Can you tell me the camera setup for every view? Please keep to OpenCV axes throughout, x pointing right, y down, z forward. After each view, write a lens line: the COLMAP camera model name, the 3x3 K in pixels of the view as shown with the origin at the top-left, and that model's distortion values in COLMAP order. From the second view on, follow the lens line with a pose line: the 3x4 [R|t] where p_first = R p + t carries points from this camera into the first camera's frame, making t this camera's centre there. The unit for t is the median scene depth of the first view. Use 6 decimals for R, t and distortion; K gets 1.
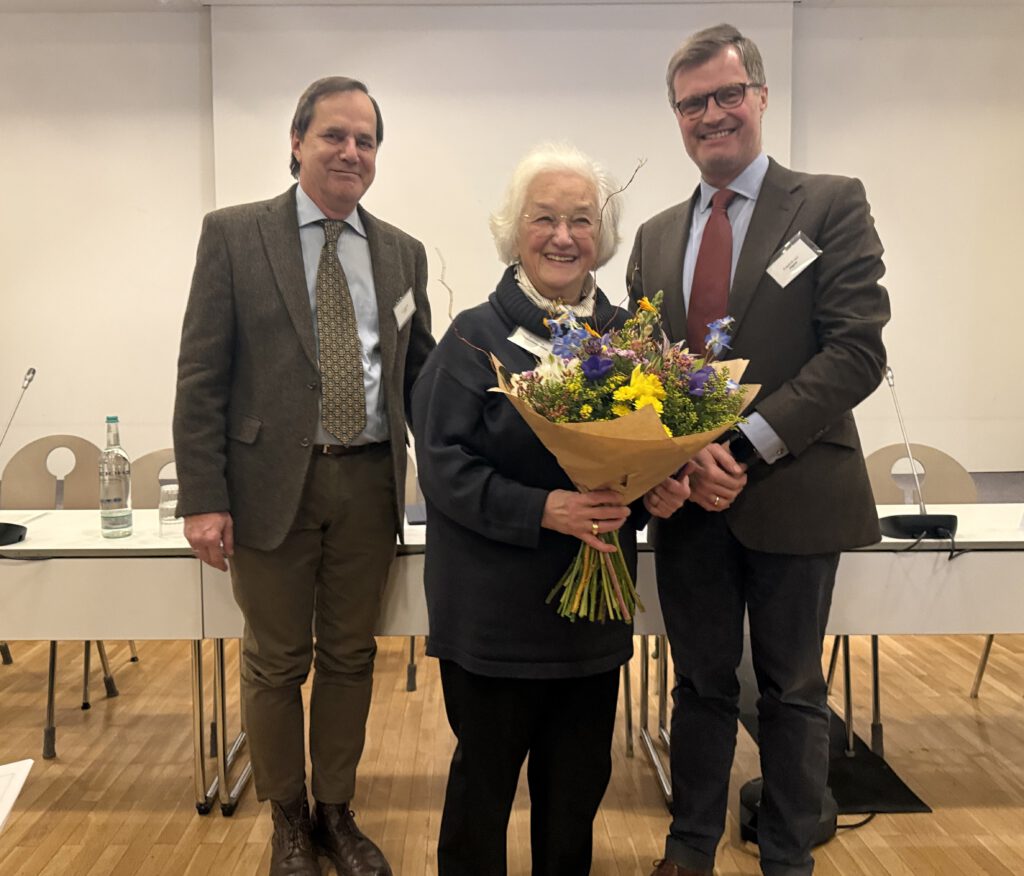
lens RADIAL K [[851.1, 0, 475.2], [0, 851.1, 421.6], [0, 0, 1]] dist [-0.002403, -0.017260]
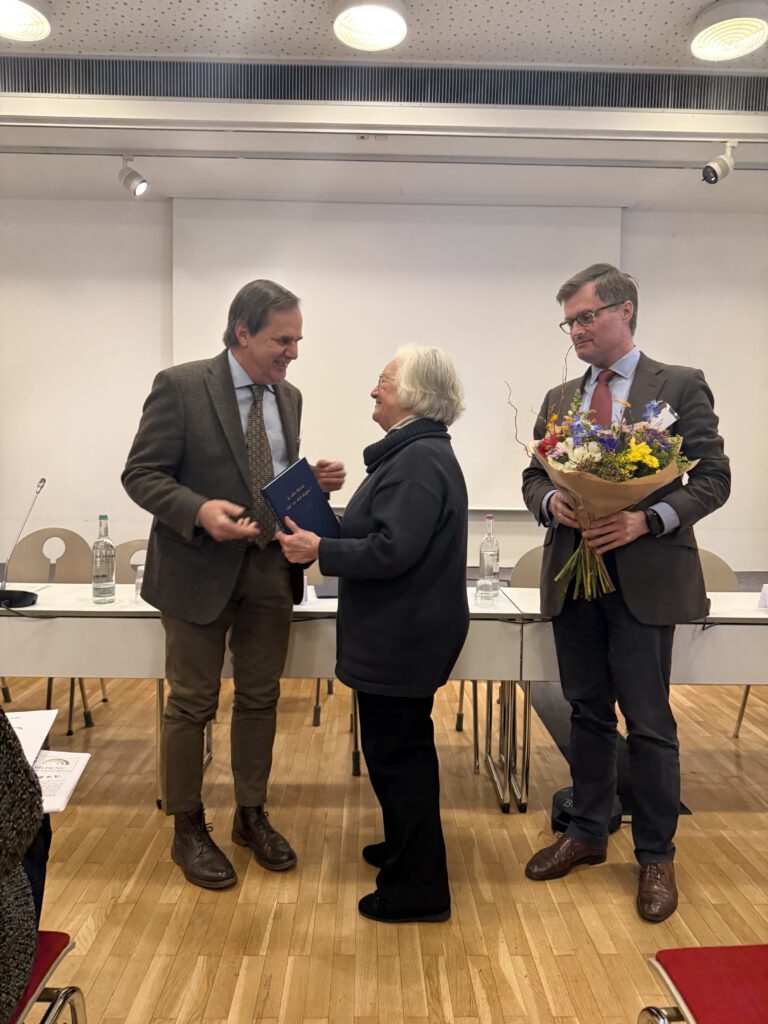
lens RADIAL K [[699.8, 0, 385.3], [0, 699.8, 508.6], [0, 0, 1]] dist [-0.000478, -0.014964]
pose [[0.999649, 0.021107, 0.016038, 0.009779], [-0.020753, 0.999544, -0.021926, -0.001102], [-0.016494, 0.021585, 0.999631, -0.120332]]
